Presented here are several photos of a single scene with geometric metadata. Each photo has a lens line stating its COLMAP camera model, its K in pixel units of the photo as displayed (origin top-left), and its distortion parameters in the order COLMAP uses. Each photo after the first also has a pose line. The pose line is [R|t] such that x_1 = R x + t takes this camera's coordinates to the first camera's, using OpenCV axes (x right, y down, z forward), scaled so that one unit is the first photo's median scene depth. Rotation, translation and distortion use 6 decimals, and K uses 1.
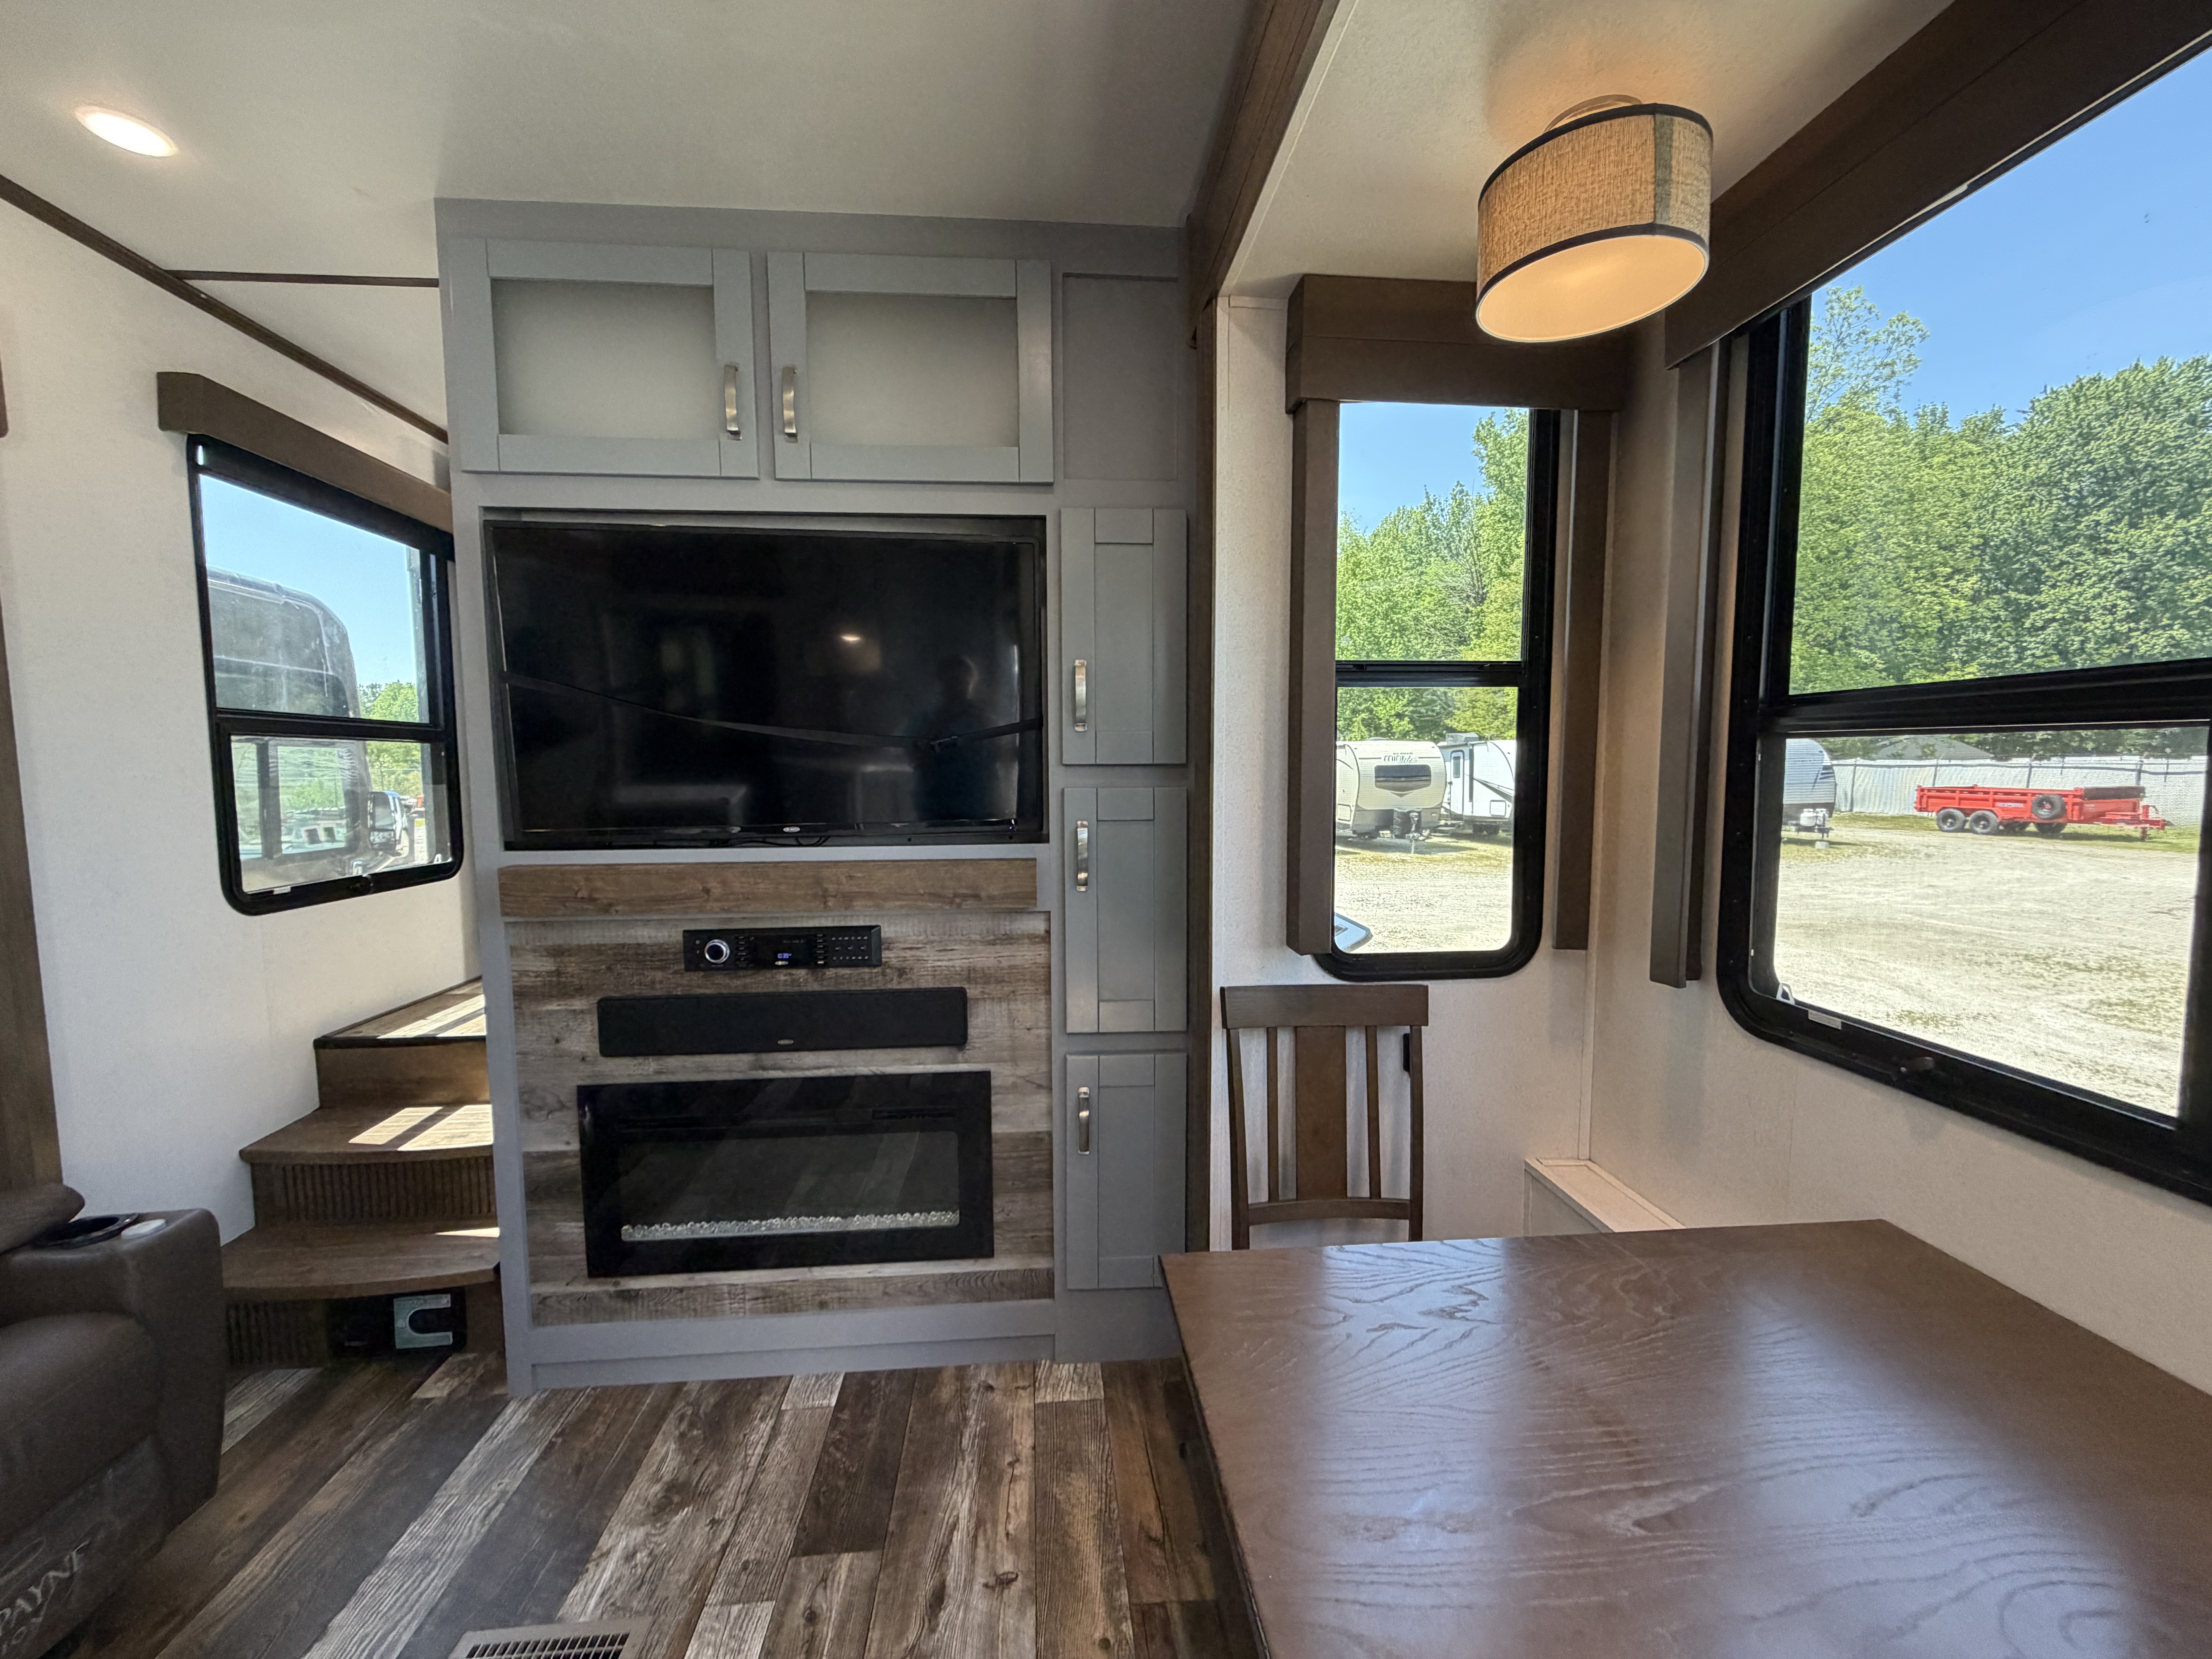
lens RADIAL K [[877.2, 0, 1099.8], [0, 877.2, 829.5], [0, 0, 1]] dist [0.001234, -0.000630]
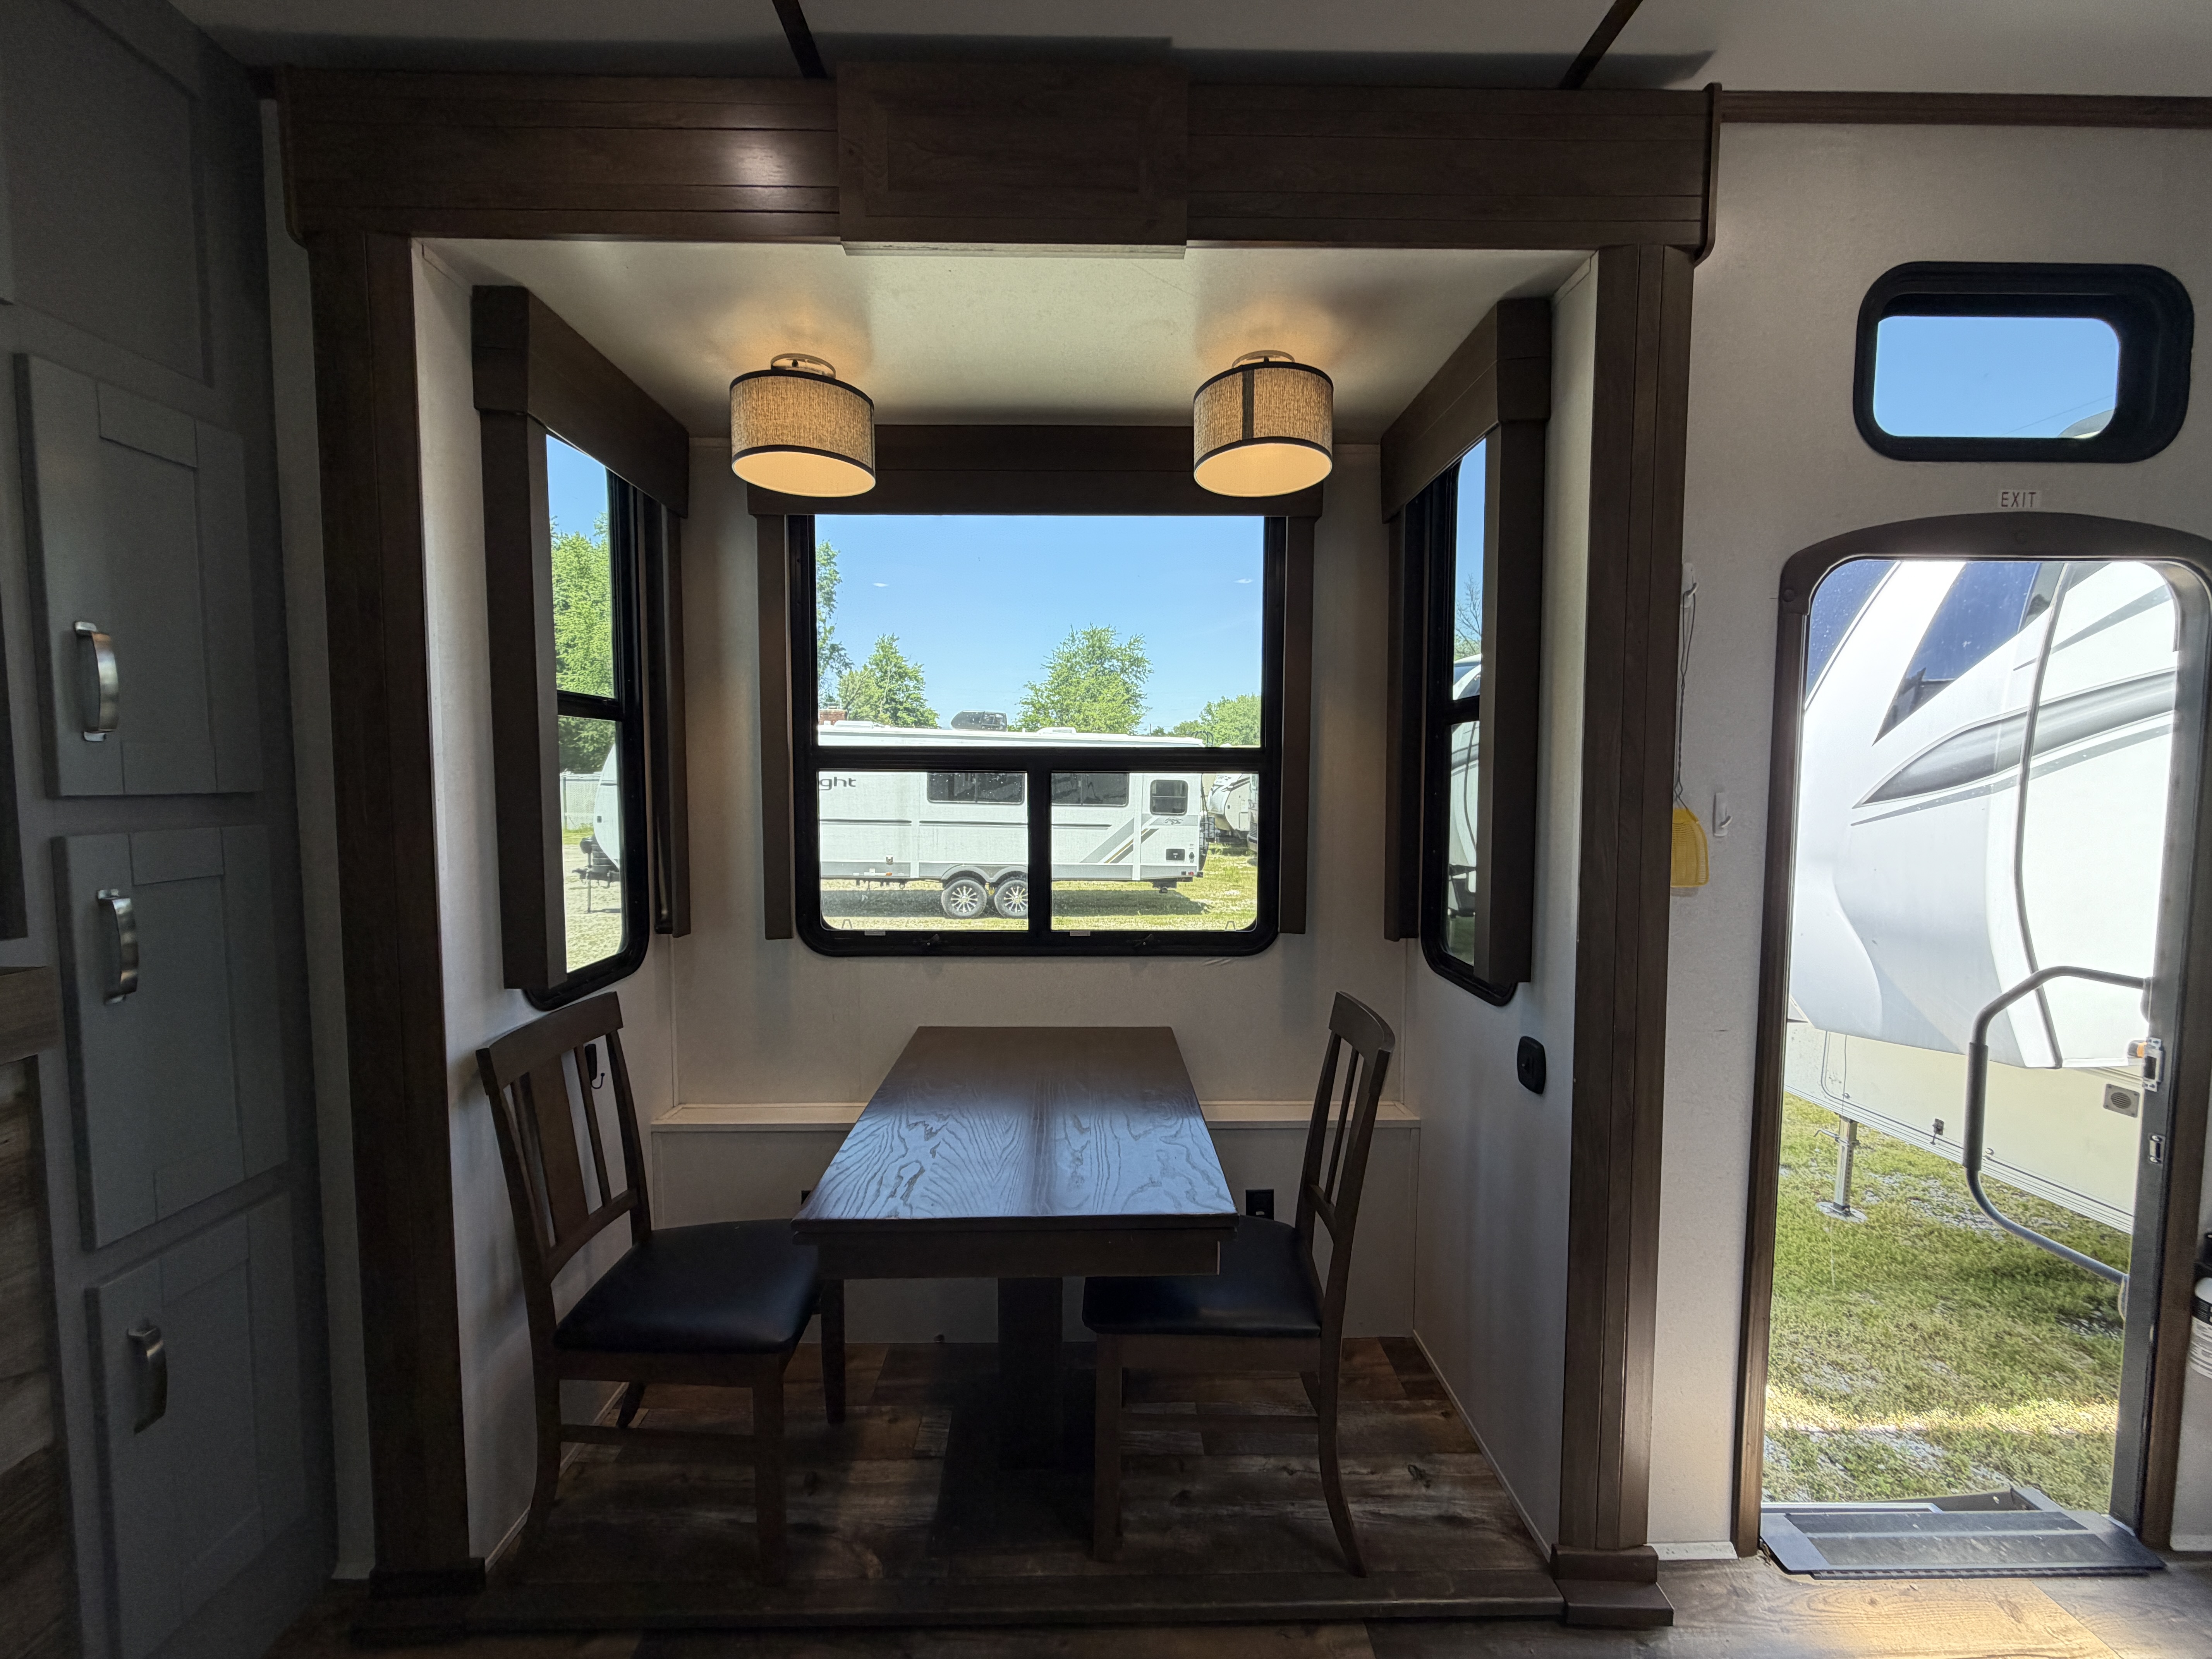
lens RADIAL K [[877.2, 0, 1099.8], [0, 877.2, 829.5], [0, 0, 1]] dist [0.001234, -0.000630]
pose [[0.065634, -0.057791, 0.996169, -0.660190], [0.071430, 0.996032, 0.053076, -0.038333], [-0.995284, 0.067673, 0.069502, 0.308747]]
